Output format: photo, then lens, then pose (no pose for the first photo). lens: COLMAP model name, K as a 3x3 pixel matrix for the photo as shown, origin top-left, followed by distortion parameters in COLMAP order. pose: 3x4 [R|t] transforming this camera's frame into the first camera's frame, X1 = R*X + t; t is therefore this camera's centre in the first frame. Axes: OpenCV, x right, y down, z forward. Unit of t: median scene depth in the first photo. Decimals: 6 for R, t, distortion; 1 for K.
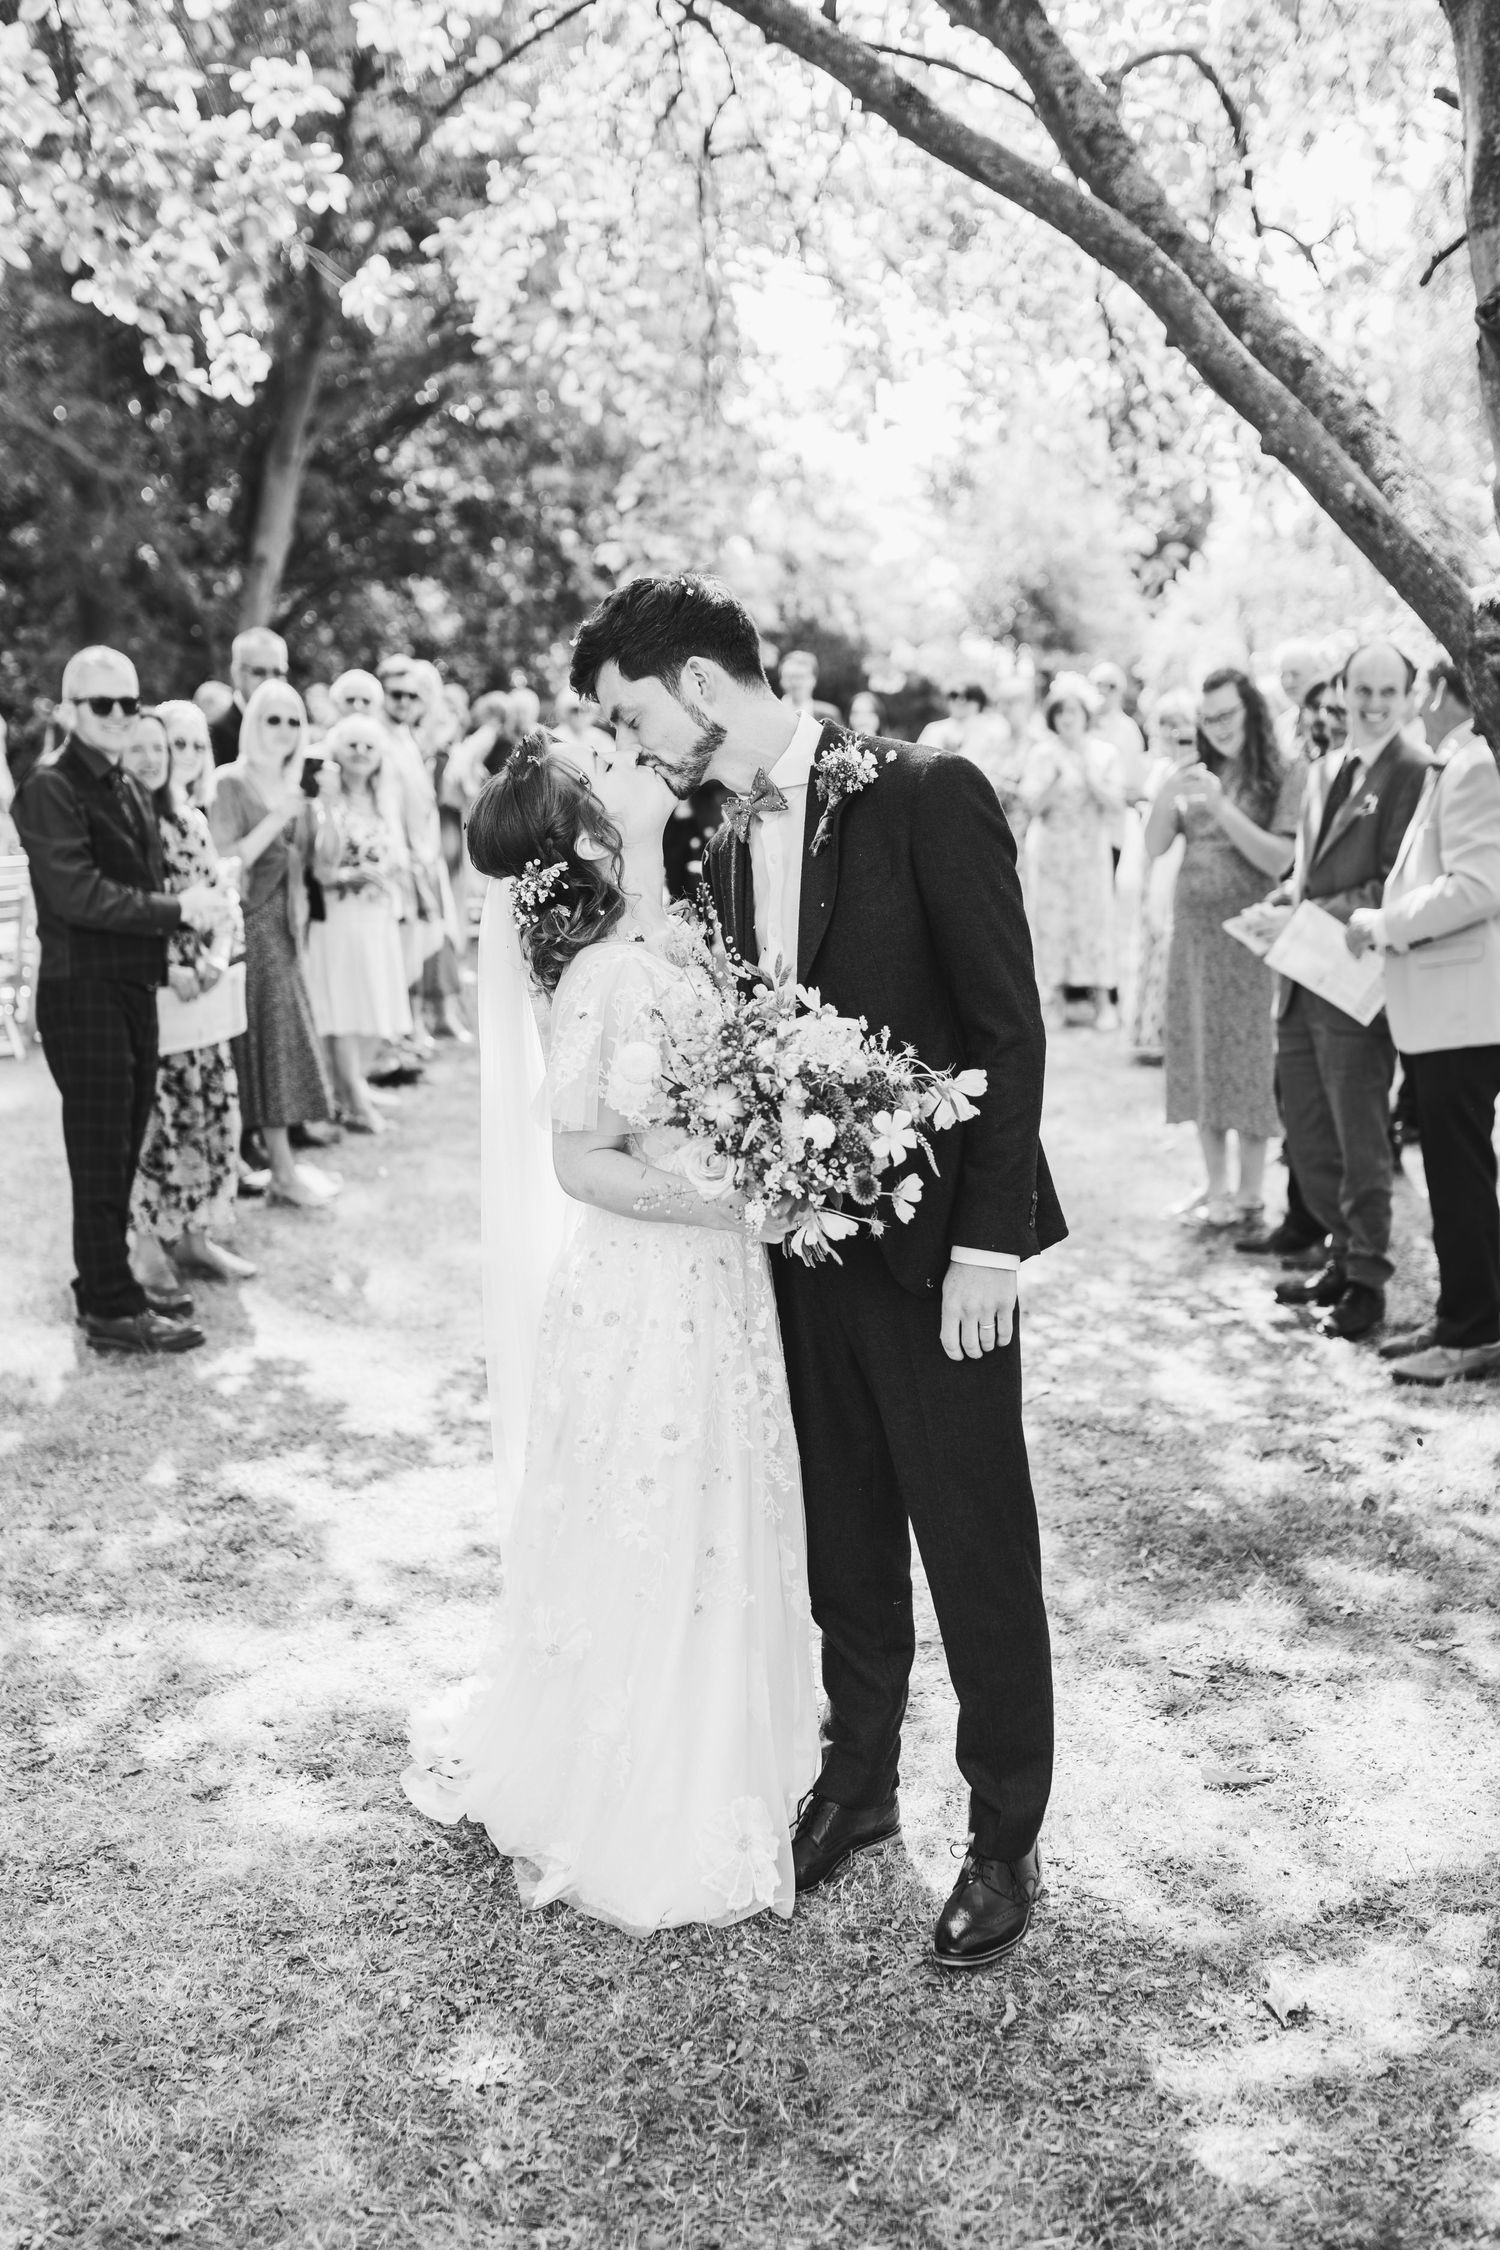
lens RADIAL K [[2328.2, 0, 755.5], [0, 2328.2, 1144.2], [0, 0, 1]] dist [-0.000021, 0.000000]
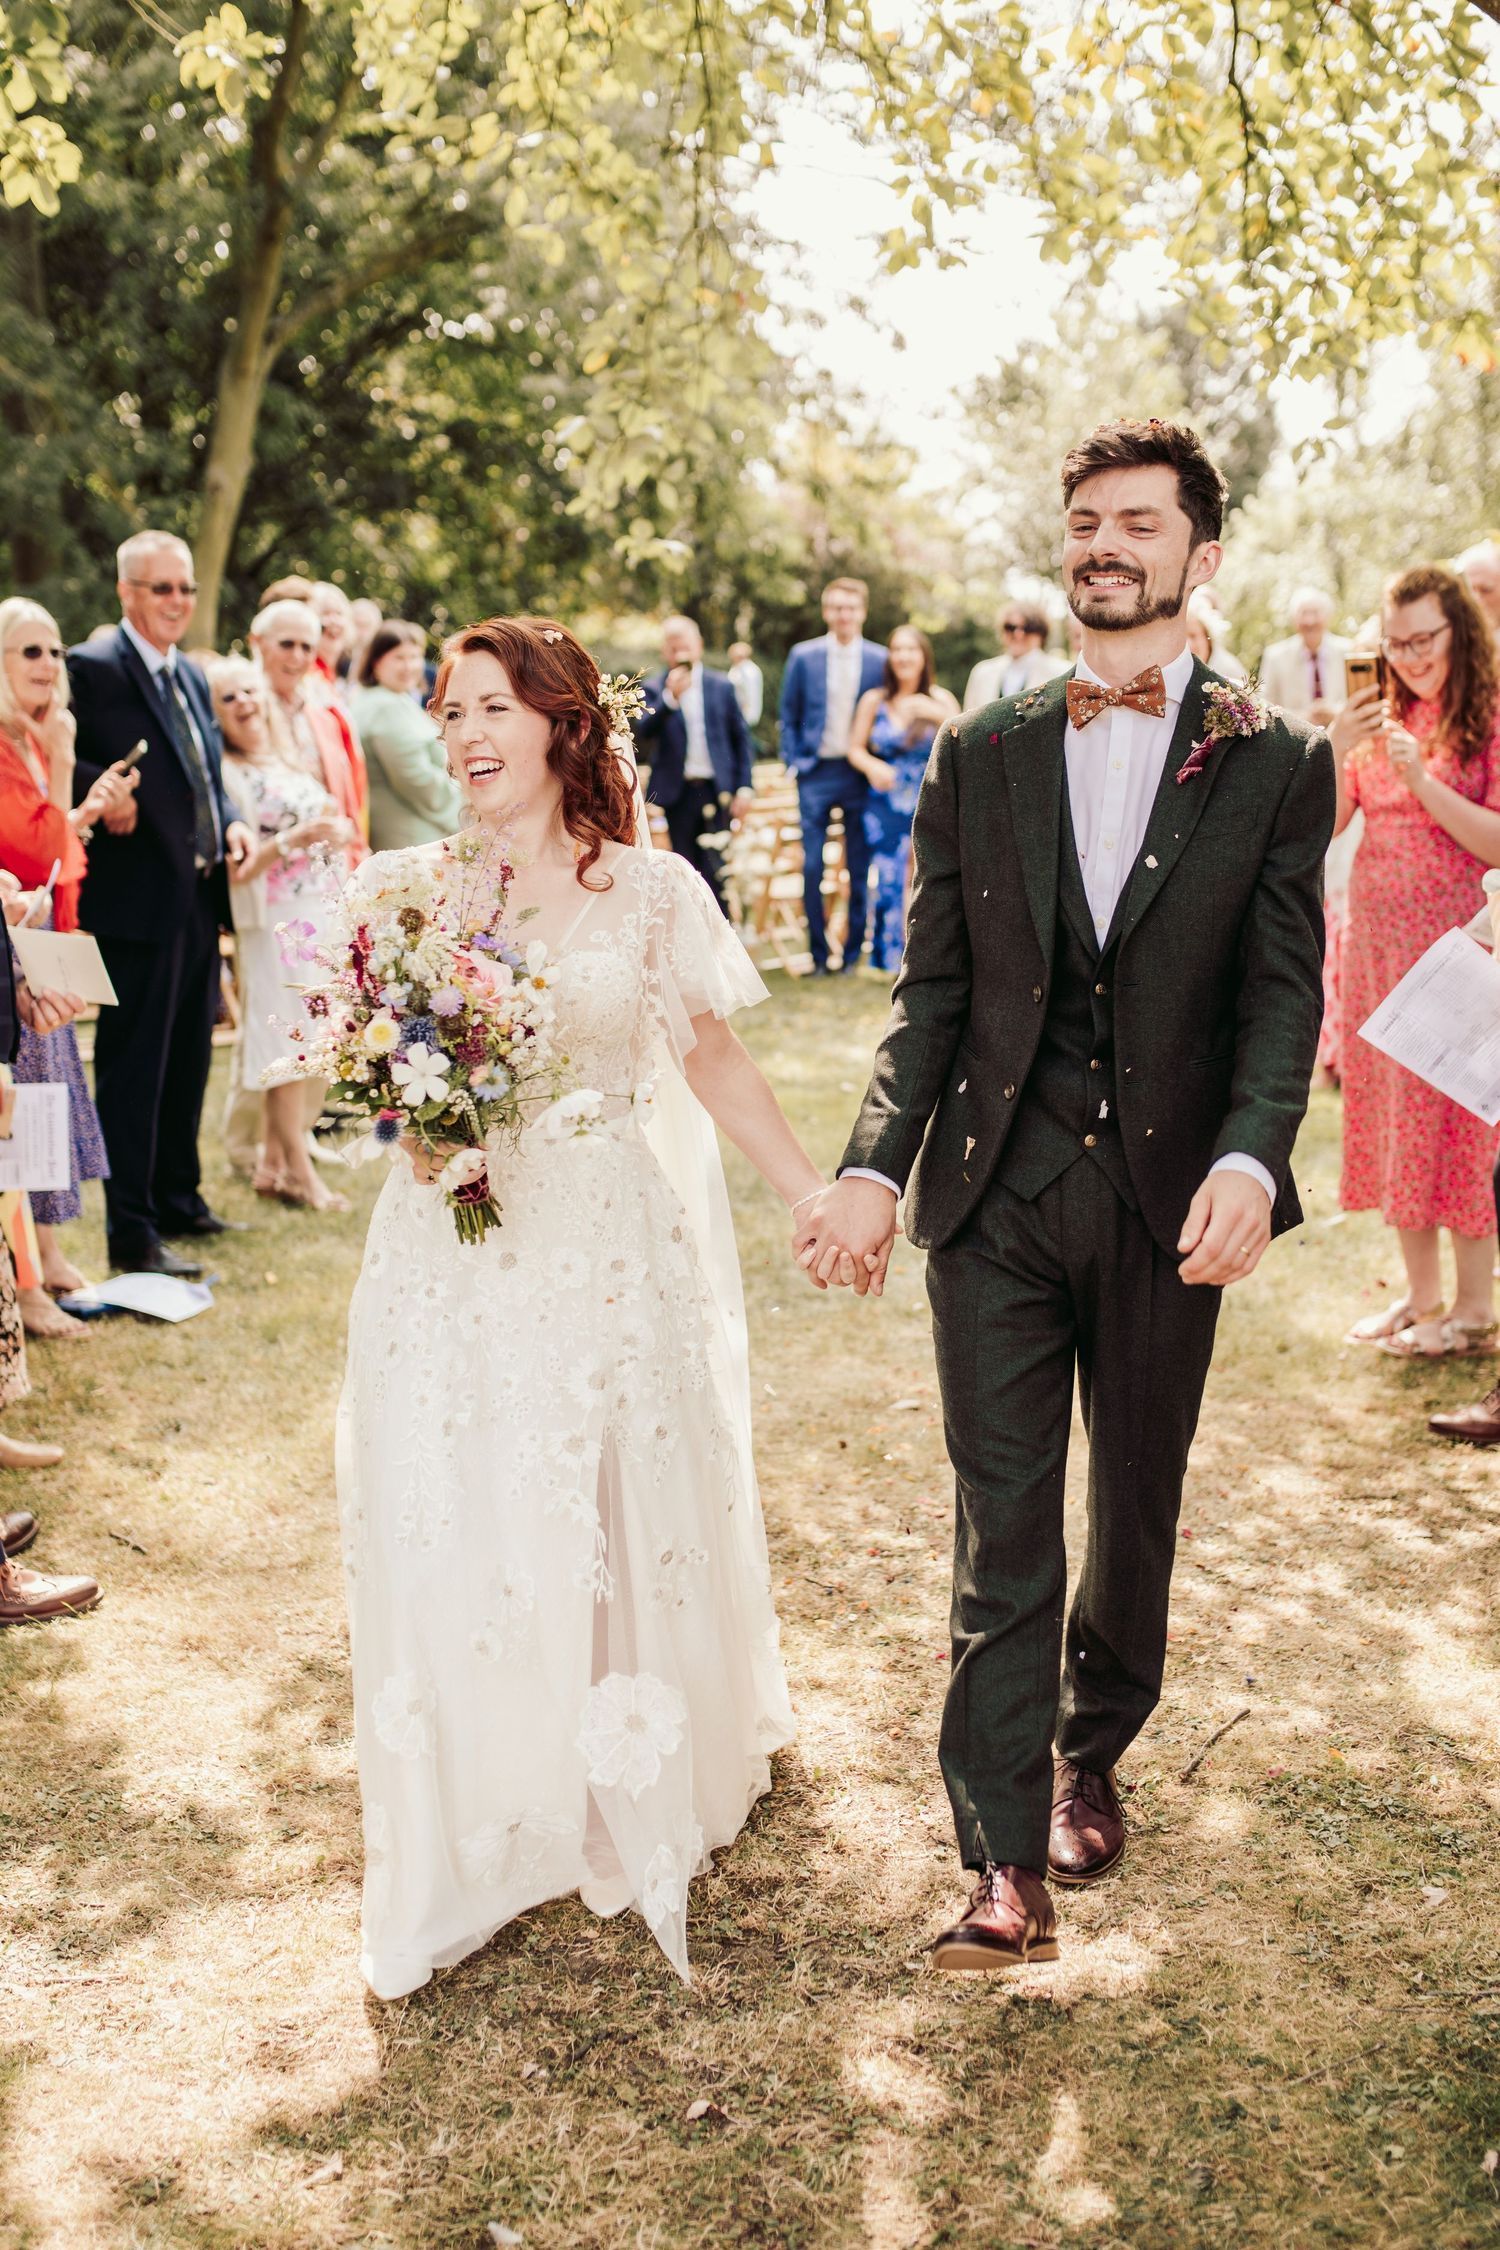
lens RADIAL K [[2492.6, 0, 798.1], [0, 2492.6, 1115.8], [0, 0, 1]] dist [-0.001612, 0.000000]
pose [[0.999933, -0.010952, 0.003707, 0.001156], [0.010960, 0.999938, -0.002014, -0.013099], [-0.003685, 0.002055, 0.999991, 0.080627]]
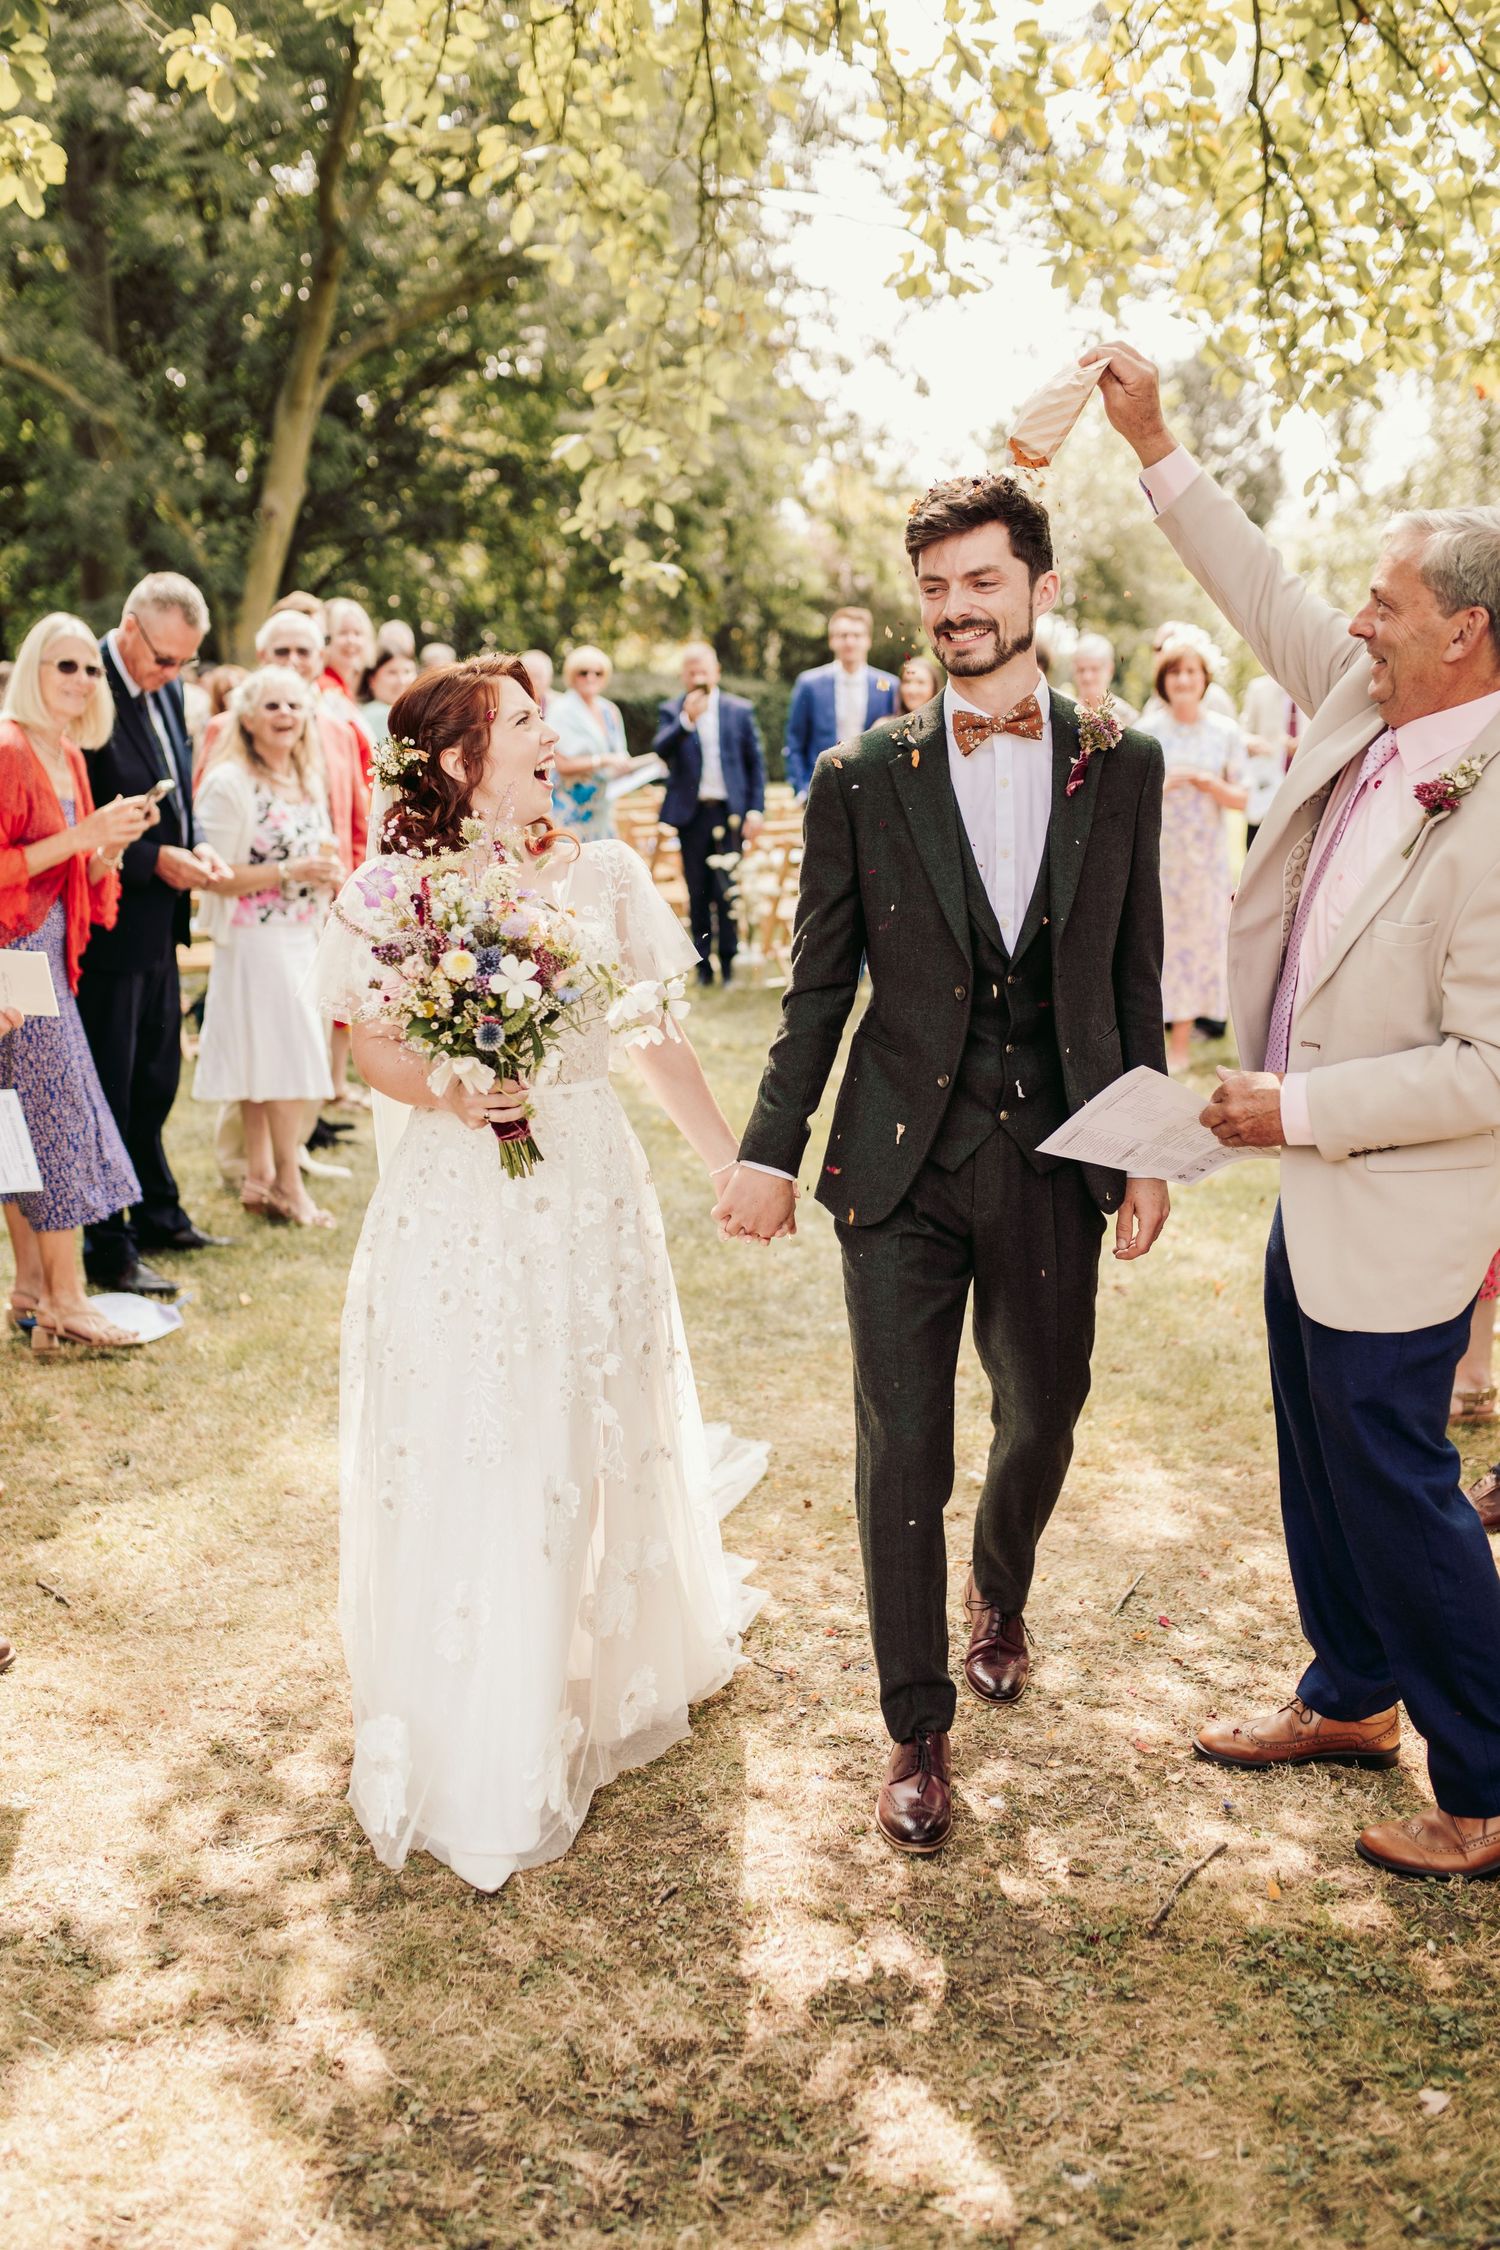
lens RADIAL K [[2328.2, 0, 728.0], [0, 2328.2, 1127.0], [0, 0, 1]] dist [-0.000021, 0.000000]
pose [[0.999345, 0.015211, -0.032844, 0.005015], [-0.015090, 0.999878, 0.003928, -0.017228], [0.032899, -0.003429, 0.999453, 0.103914]]
